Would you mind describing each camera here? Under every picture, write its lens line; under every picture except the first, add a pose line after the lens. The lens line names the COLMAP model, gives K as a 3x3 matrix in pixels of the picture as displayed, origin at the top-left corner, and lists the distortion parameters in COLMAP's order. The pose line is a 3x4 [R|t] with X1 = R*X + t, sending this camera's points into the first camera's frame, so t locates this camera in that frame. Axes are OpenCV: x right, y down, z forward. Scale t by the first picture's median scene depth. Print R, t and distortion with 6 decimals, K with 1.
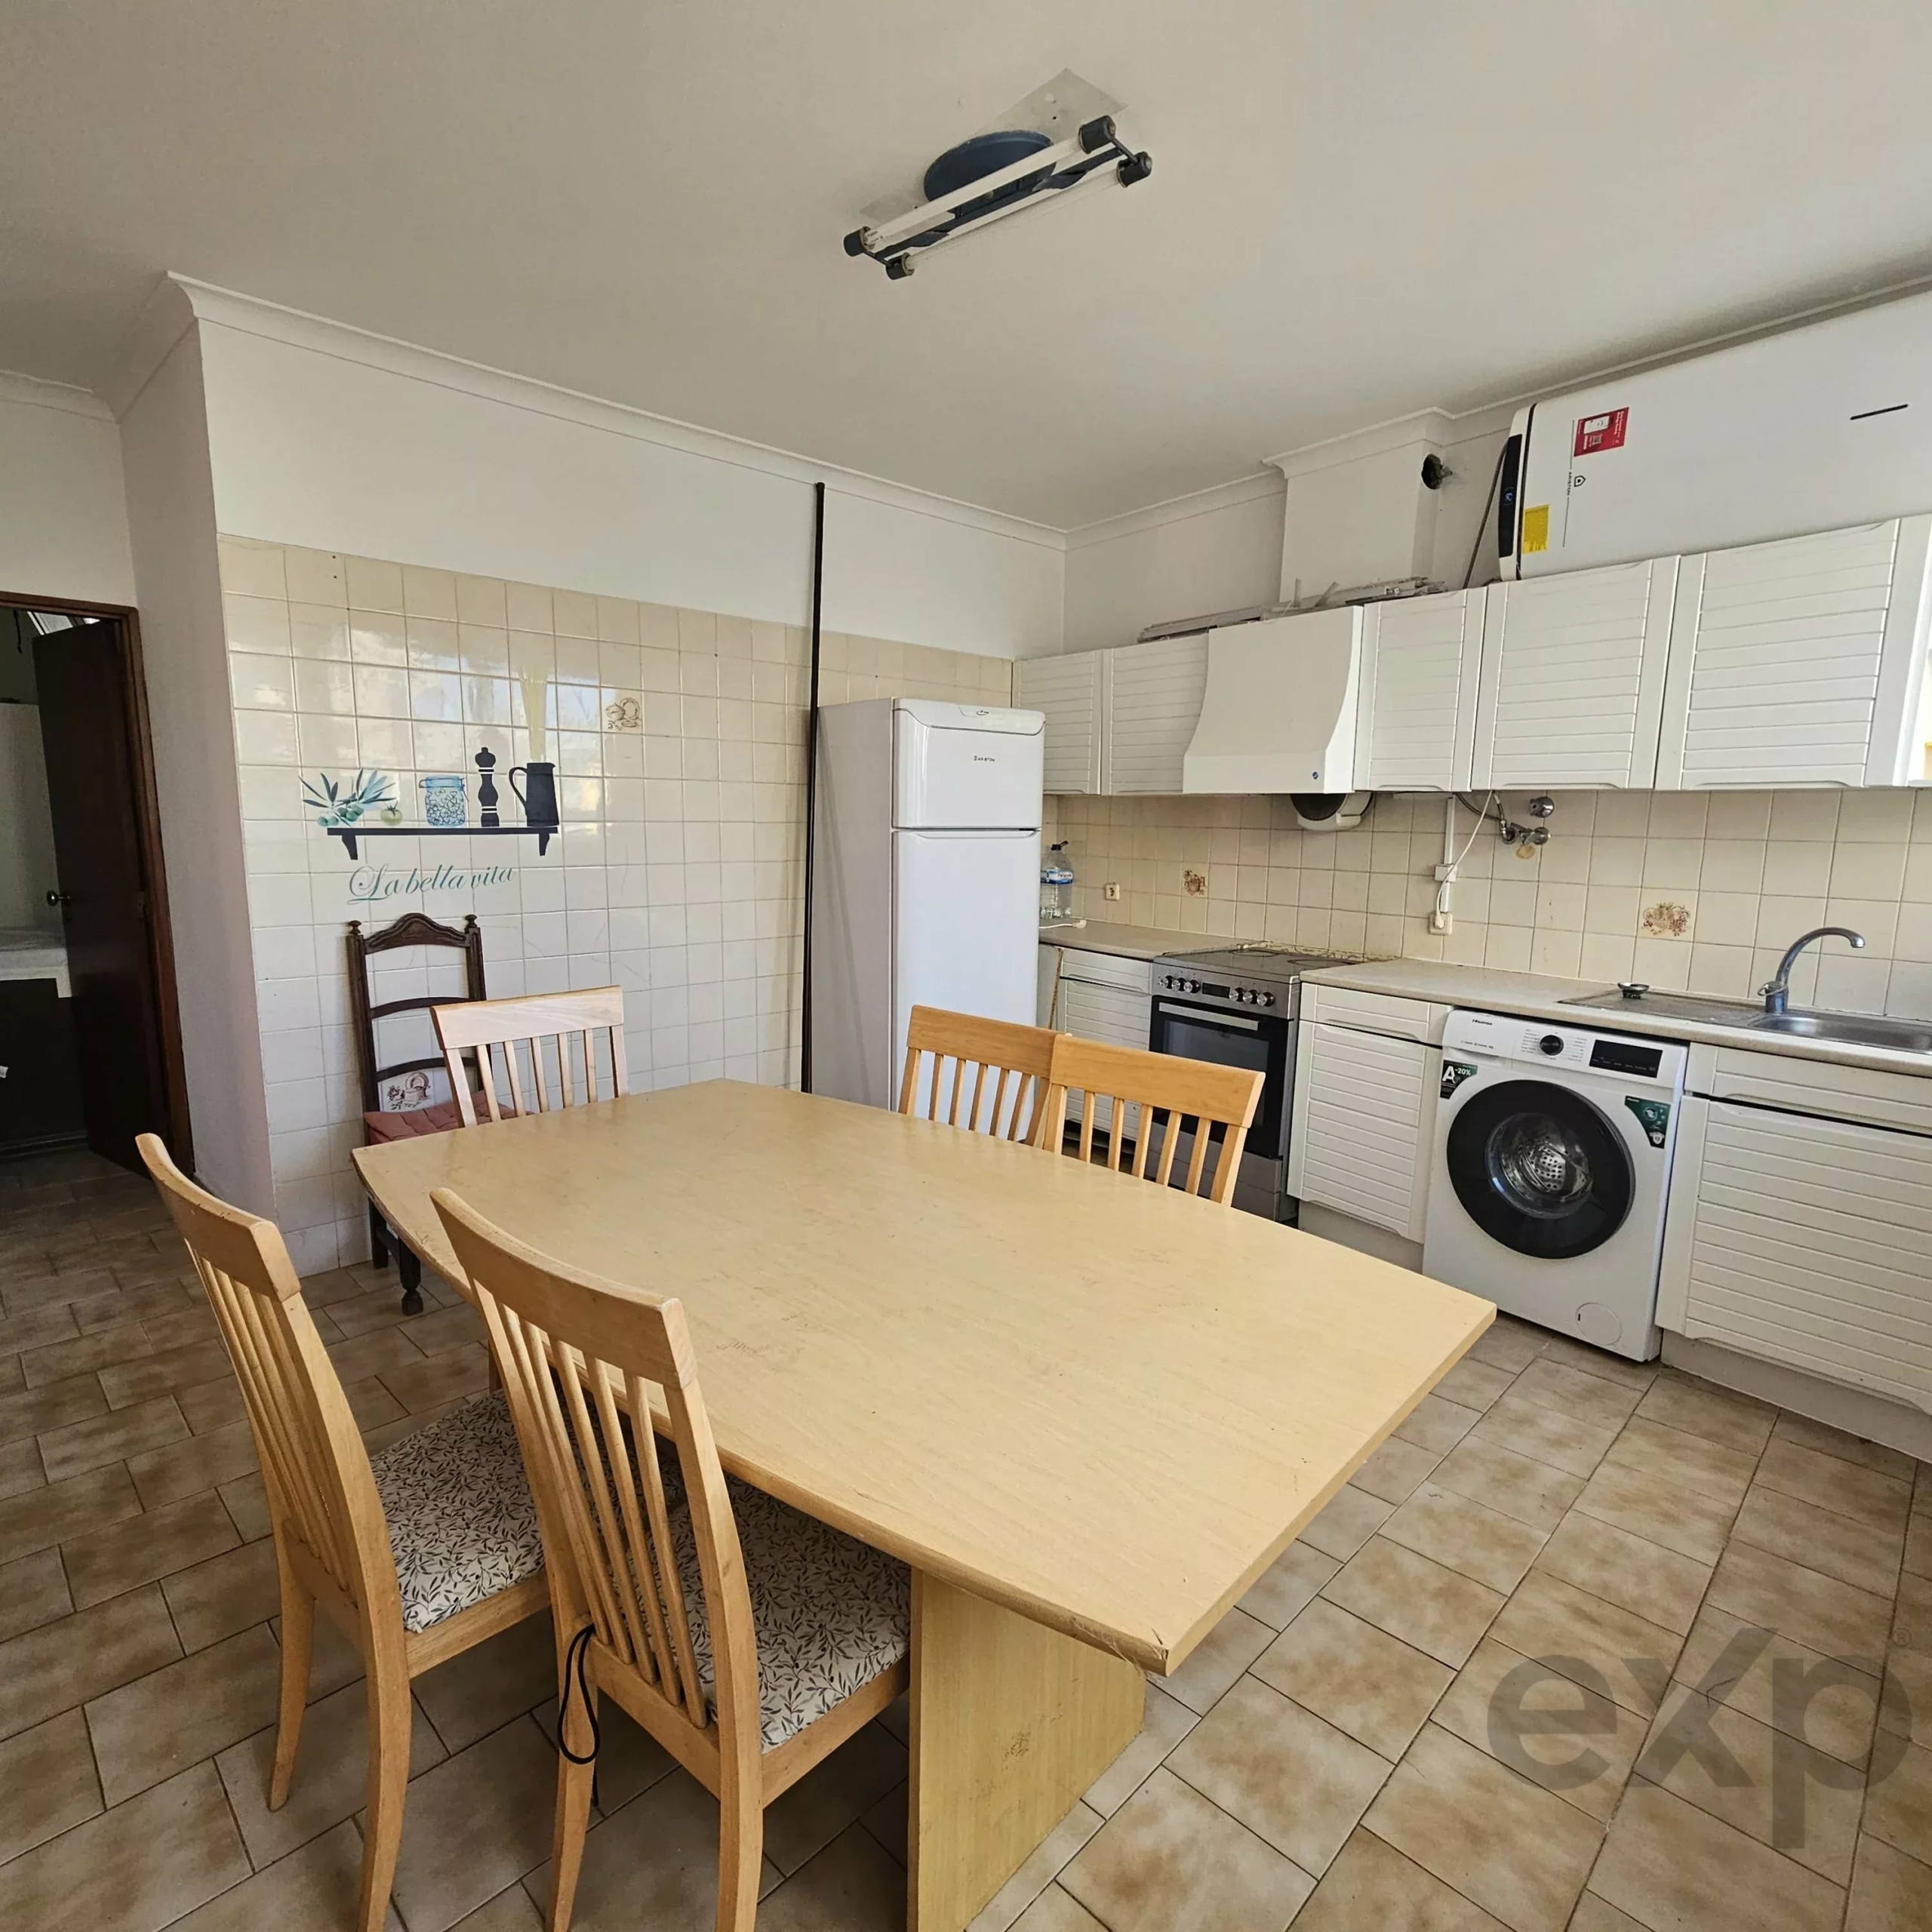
lens RADIAL K [[1046.5, 0, 962.1], [0, 1046.5, 975.2], [0, 0, 1]] dist [-0.000628, -0.000877]
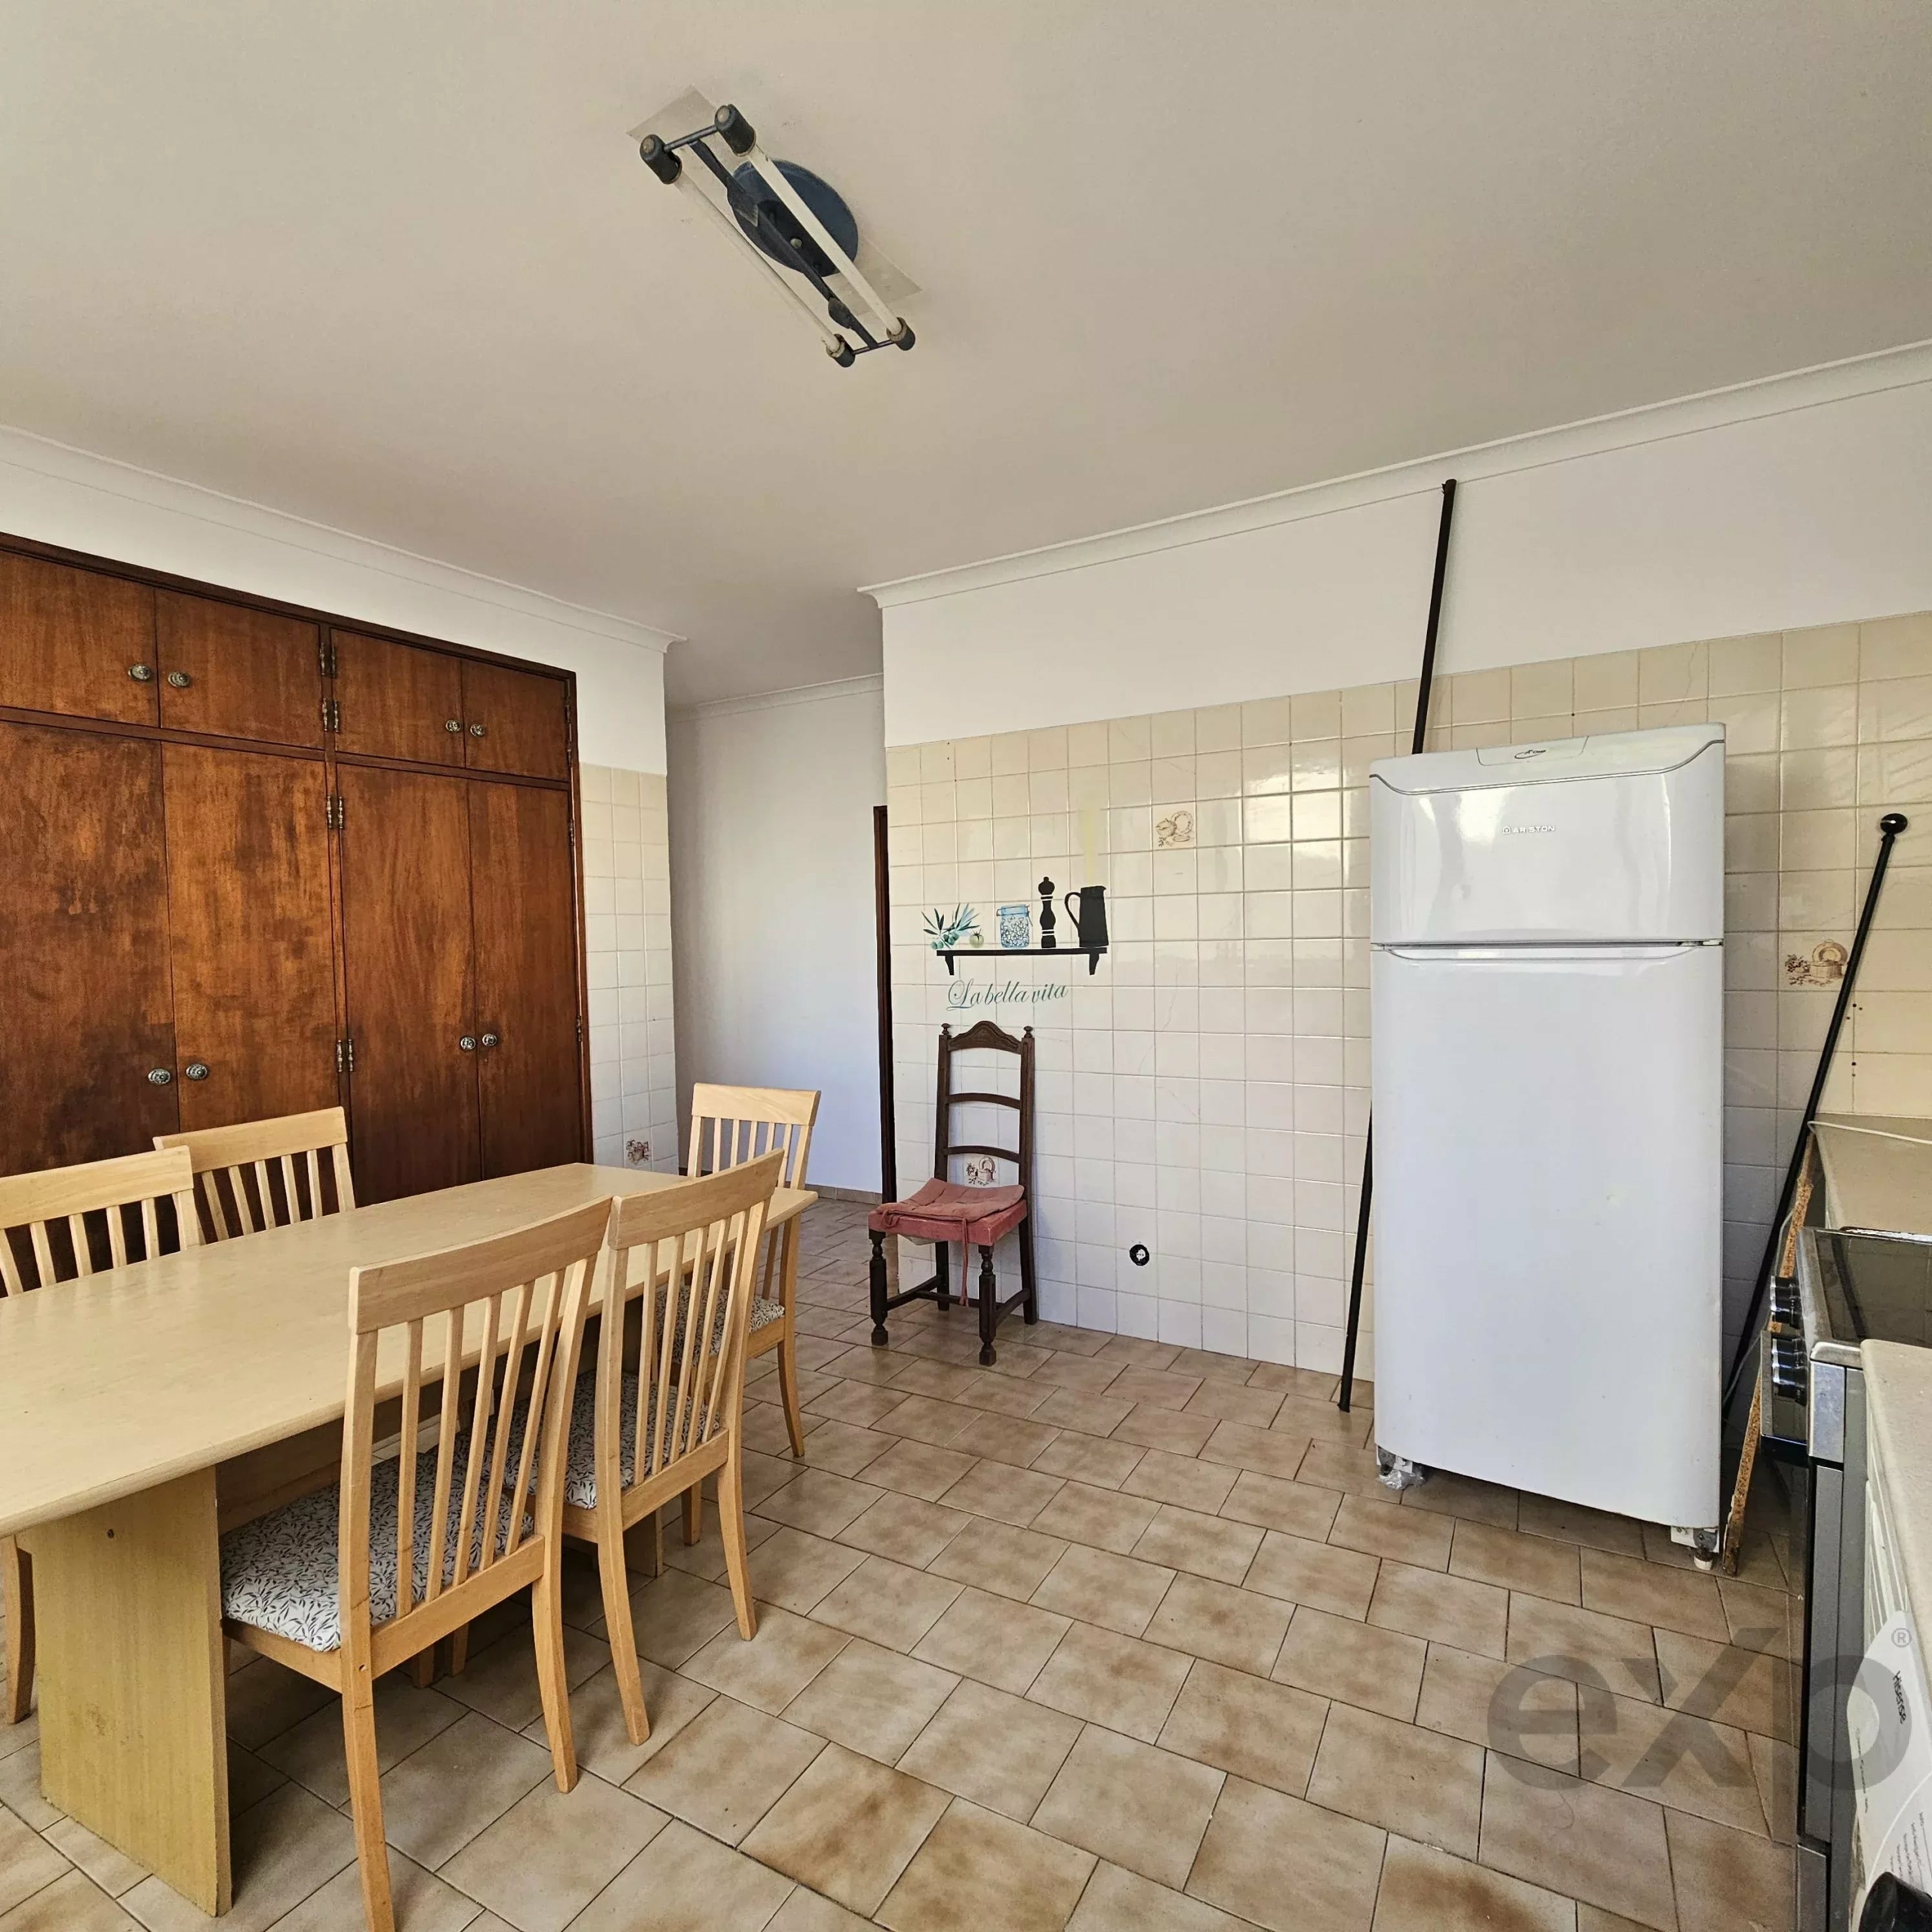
lens RADIAL K [[1046.5, 0, 963.9], [0, 1046.5, 961.7], [0, 0, 1]] dist [-0.000628, -0.000877]
pose [[0.263687, 0.015097, -0.964490, 0.600782], [-0.117006, 0.992995, -0.016445, -0.101792], [0.957486, 0.117188, 0.263607, 0.644200]]
